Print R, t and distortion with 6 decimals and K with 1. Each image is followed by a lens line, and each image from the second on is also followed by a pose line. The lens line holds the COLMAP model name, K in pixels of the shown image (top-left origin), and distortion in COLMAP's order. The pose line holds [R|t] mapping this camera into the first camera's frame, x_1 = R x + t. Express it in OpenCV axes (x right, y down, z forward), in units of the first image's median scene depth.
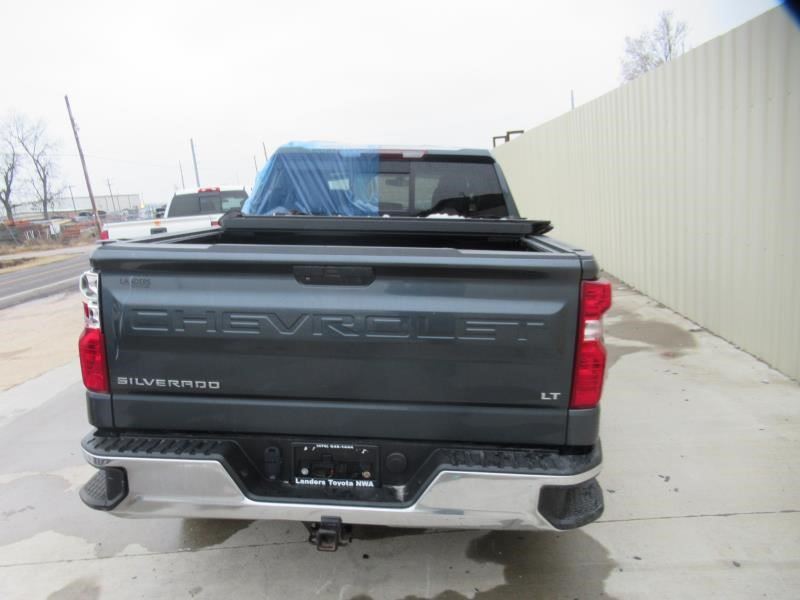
lens RADIAL K [[571.5, 0, 398.2], [0, 571.5, 304.8], [0, 0, 1]] dist [-0.004077, 0.000525]
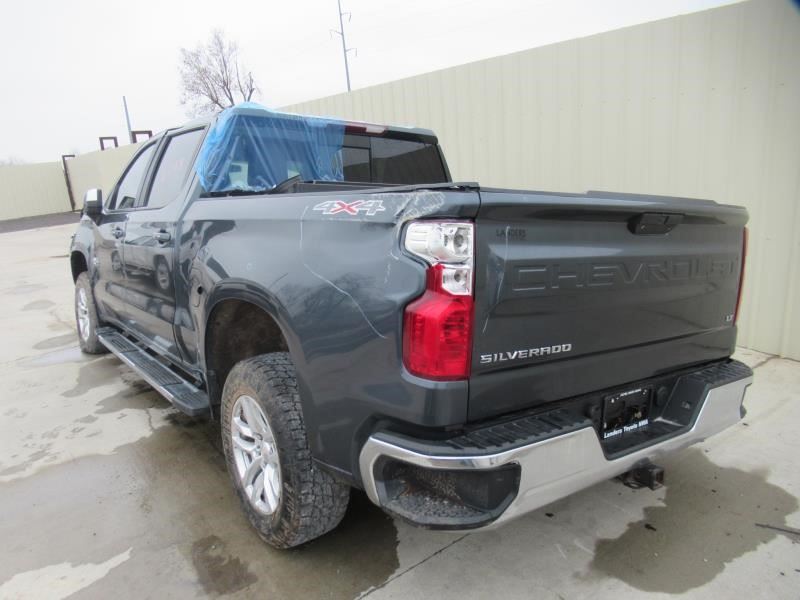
lens RADIAL K [[582.0, 0, 400.3], [0, 582.0, 320.6], [0, 0, 1]] dist [-0.004889, -0.003415]
pose [[0.772893, -0.100920, 0.626459, -0.962064], [0.098048, 0.994408, 0.039228, 0.031085], [-0.626915, 0.031104, 0.778466, 0.386358]]
